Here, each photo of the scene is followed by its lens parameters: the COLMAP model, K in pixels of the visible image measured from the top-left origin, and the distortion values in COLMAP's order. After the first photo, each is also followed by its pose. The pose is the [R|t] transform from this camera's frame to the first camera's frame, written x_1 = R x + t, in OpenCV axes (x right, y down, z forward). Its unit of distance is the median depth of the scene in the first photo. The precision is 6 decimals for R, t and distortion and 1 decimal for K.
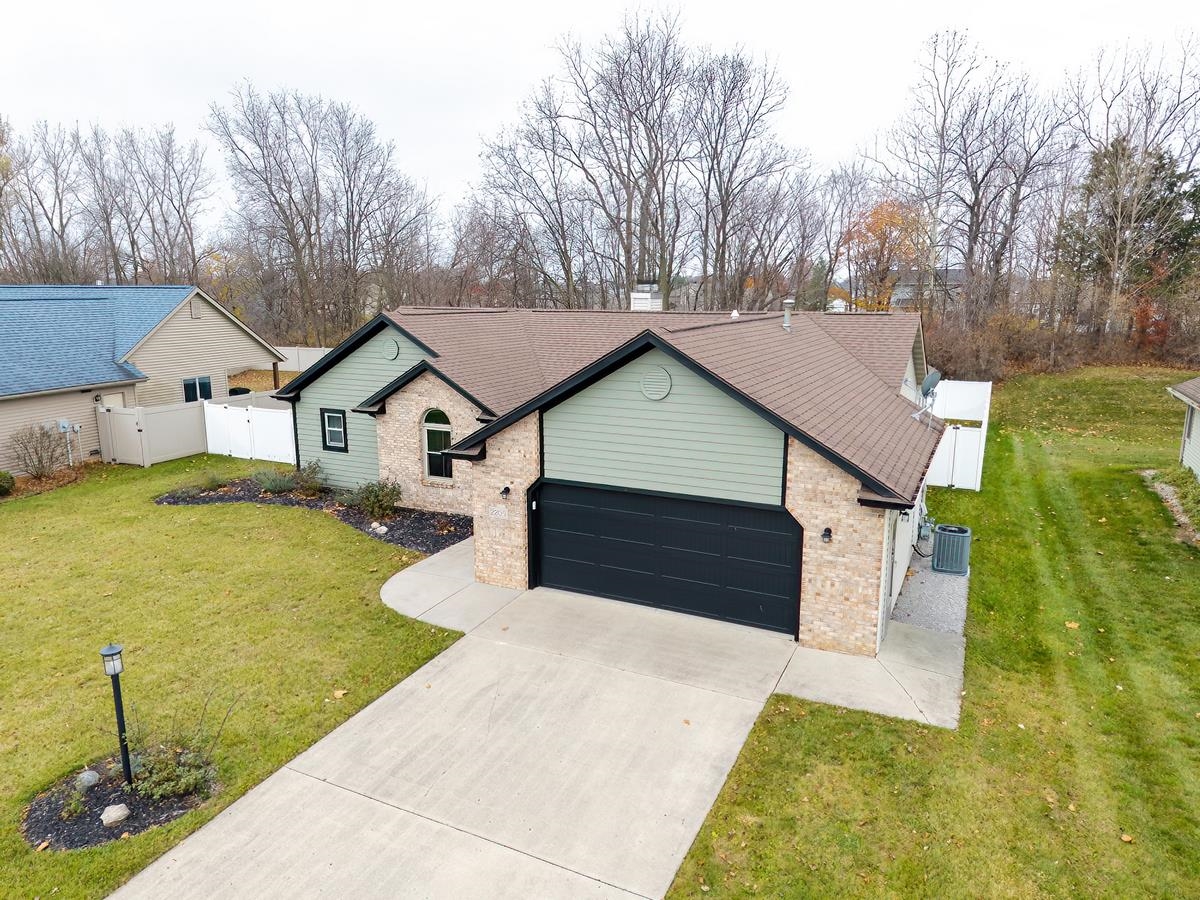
lens RADIAL K [[830.1, 0, 596.3], [0, 830.1, 458.2], [0, 0, 1]] dist [0.045673, 0.003059]
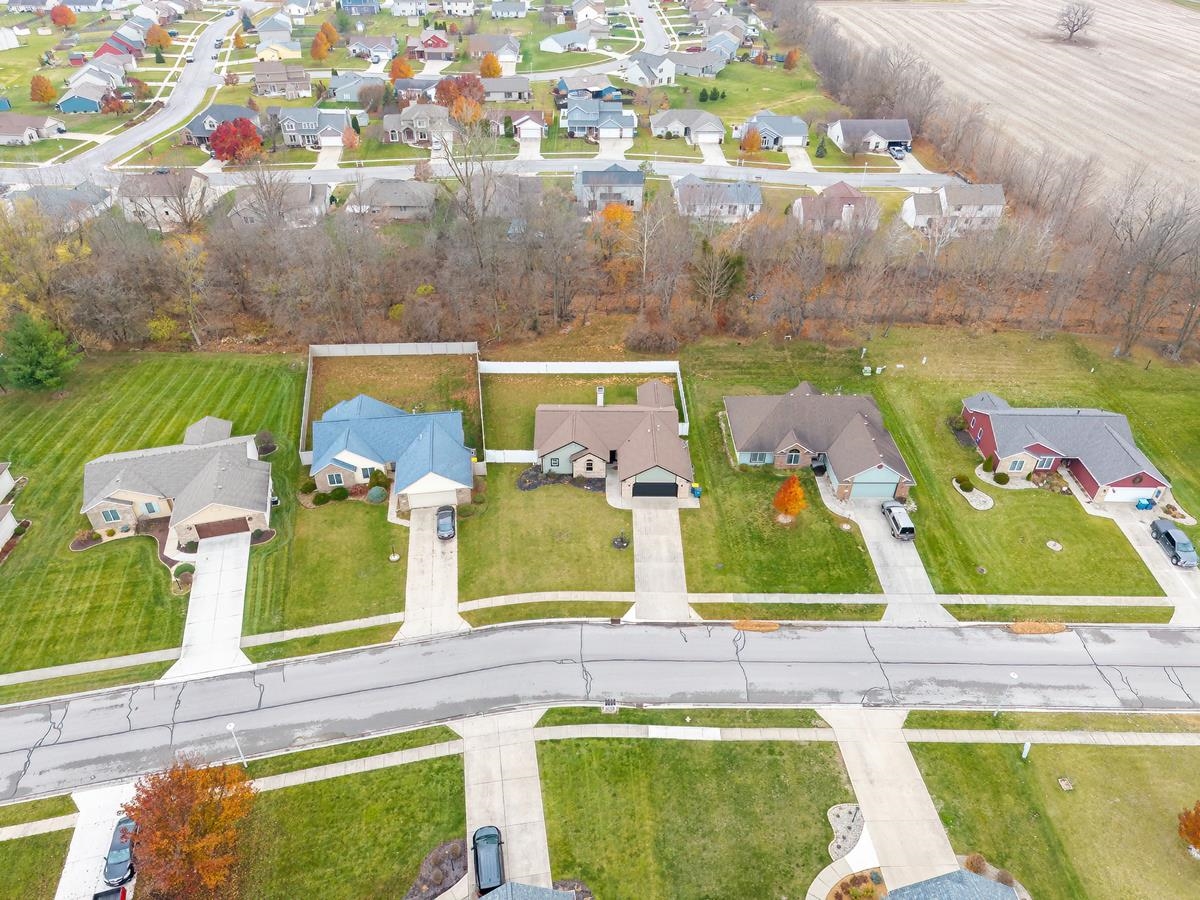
lens RADIAL K [[830.1, 0, 600.8], [0, 830.1, 451.6], [0, 0, 1]] dist [0.045673, 0.003059]
pose [[0.896103, -0.259925, 0.359775, -3.044319], [0.086524, 0.897335, 0.432786, -3.555655], [-0.435331, -0.356692, 0.826594, -4.822900]]
